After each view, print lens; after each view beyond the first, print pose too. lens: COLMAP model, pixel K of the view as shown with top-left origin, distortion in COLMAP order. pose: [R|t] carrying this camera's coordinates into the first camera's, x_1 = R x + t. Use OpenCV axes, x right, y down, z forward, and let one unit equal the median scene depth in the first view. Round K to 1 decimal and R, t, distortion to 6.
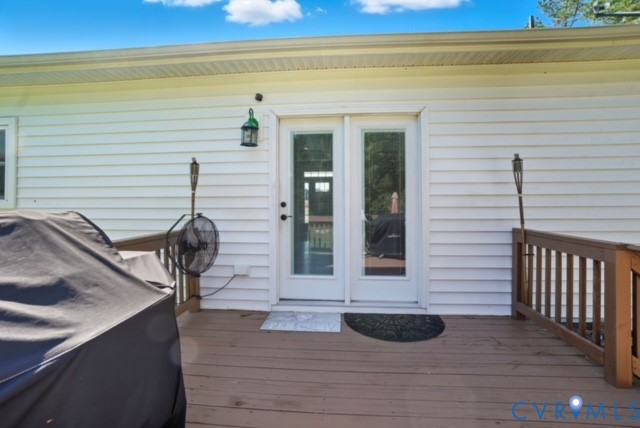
lens RADIAL K [[289.5, 0, 334.8], [0, 289.5, 208.2], [0, 0, 1]] dist [-0.025045, 0.005051]
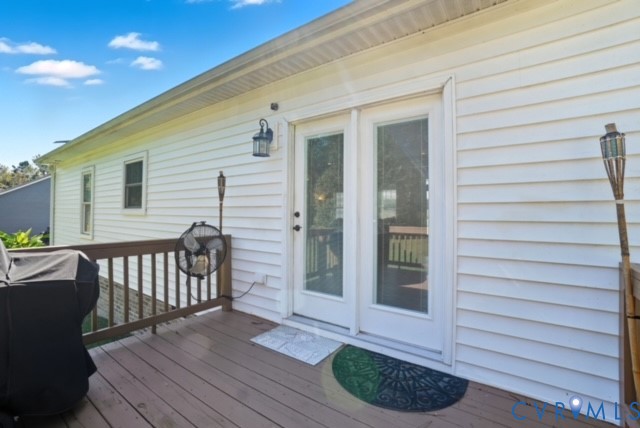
lens RADIAL K [[289.5, 0, 320.7], [0, 289.5, 213.3], [0, 0, 1]] dist [-0.025045, 0.005051]
pose [[0.857243, 0.007505, -0.514858, 0.403369], [-0.012916, 0.999893, -0.006929, -0.011676], [0.514750, 0.012590, 0.857248, 0.239219]]
